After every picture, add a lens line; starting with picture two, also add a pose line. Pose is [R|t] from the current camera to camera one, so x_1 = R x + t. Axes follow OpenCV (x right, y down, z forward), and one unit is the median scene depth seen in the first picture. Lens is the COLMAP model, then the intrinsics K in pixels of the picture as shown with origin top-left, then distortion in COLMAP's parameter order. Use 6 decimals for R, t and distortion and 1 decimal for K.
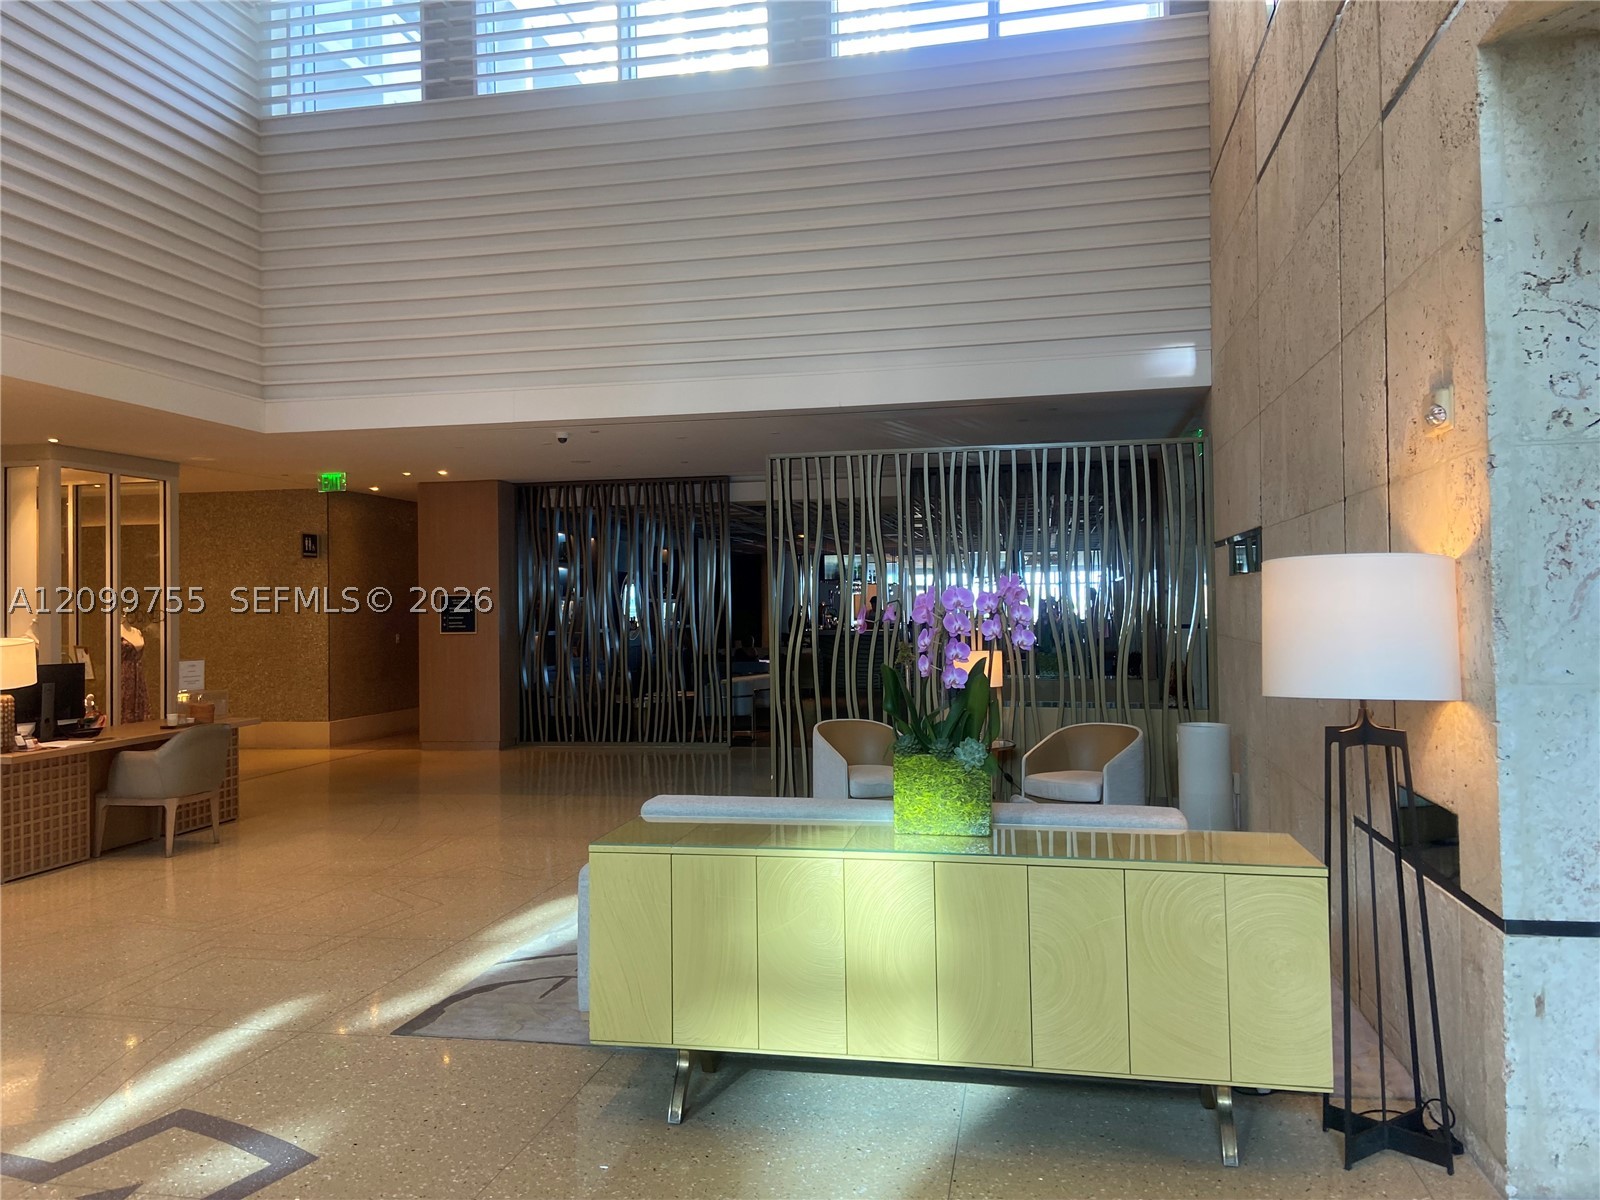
lens RADIAL K [[1212.6, 0, 799.9], [0, 1212.6, 597.6], [0, 0, 1]] dist [0.107805, -0.133650]
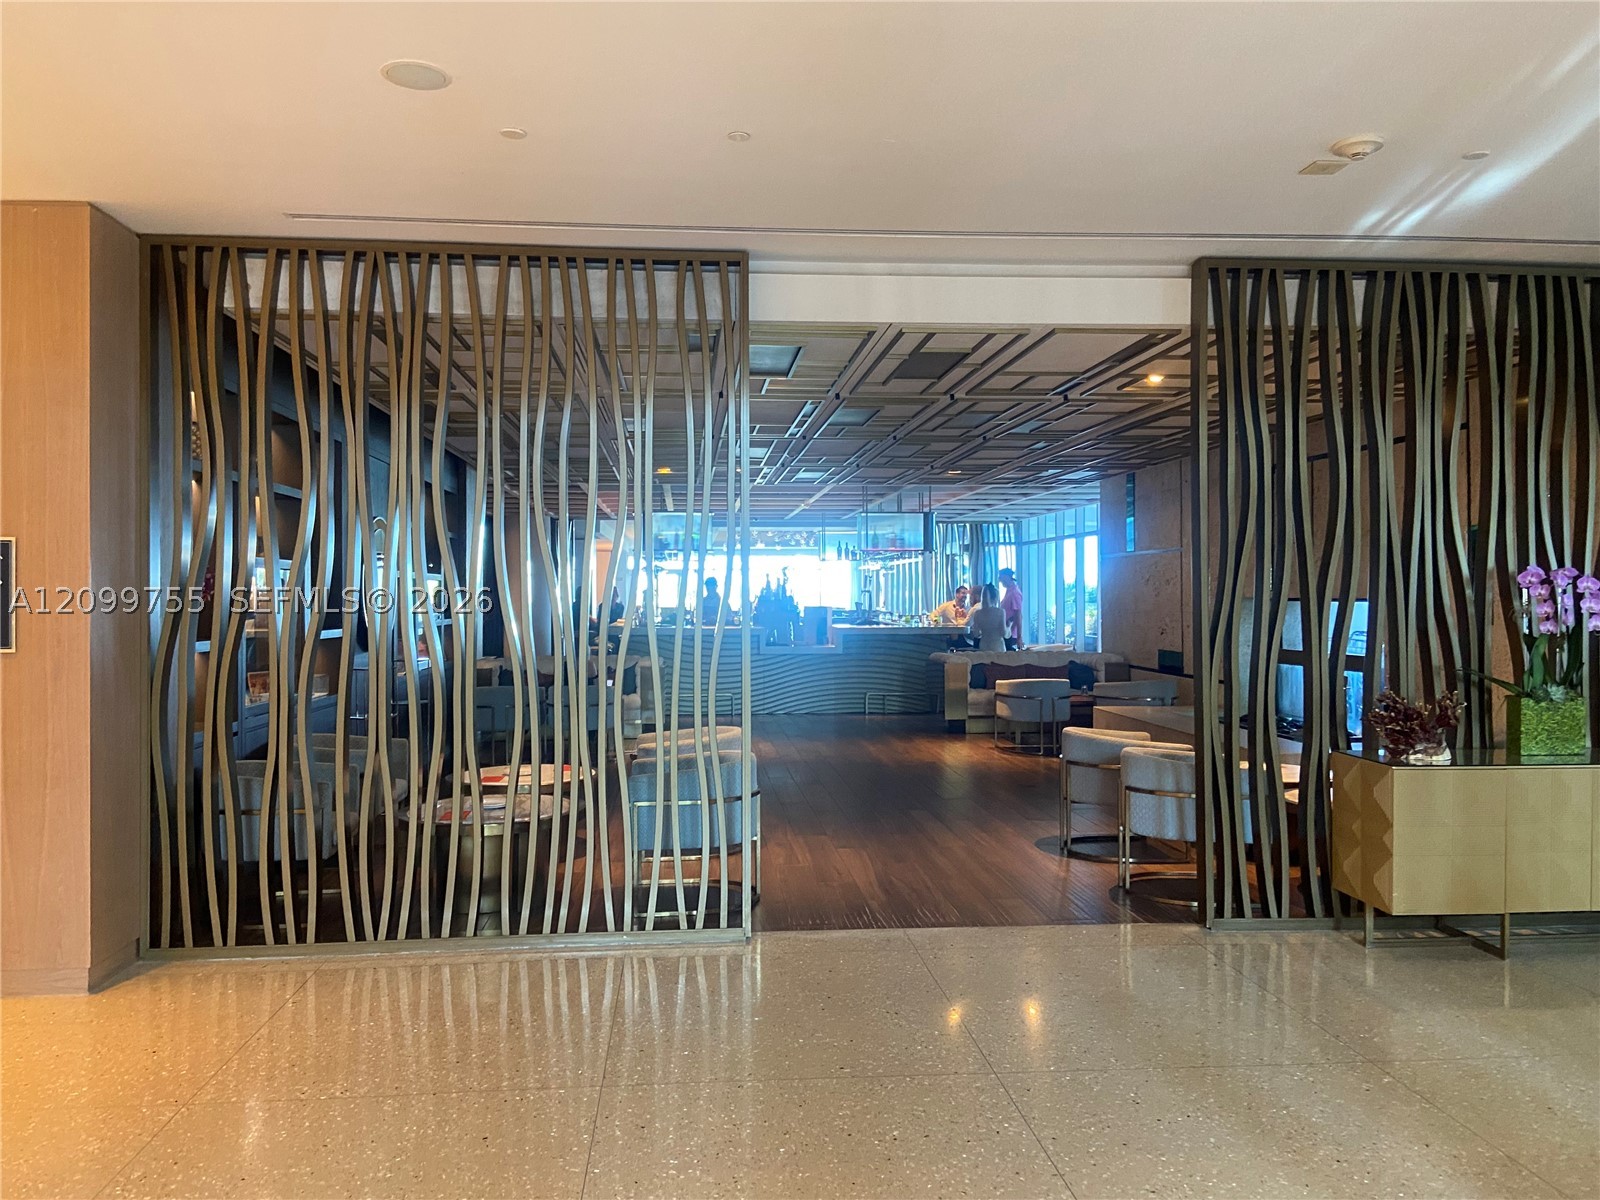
lens RADIAL K [[1212.6, 0, 799.8], [0, 1212.6, 597.5], [0, 0, 1]] dist [0.107805, -0.133650]
pose [[0.956913, 0.007075, 0.290289, -0.154618], [-0.010073, 0.999910, 0.008834, 0.007799], [-0.290201, -0.011378, 0.956898, 0.600282]]
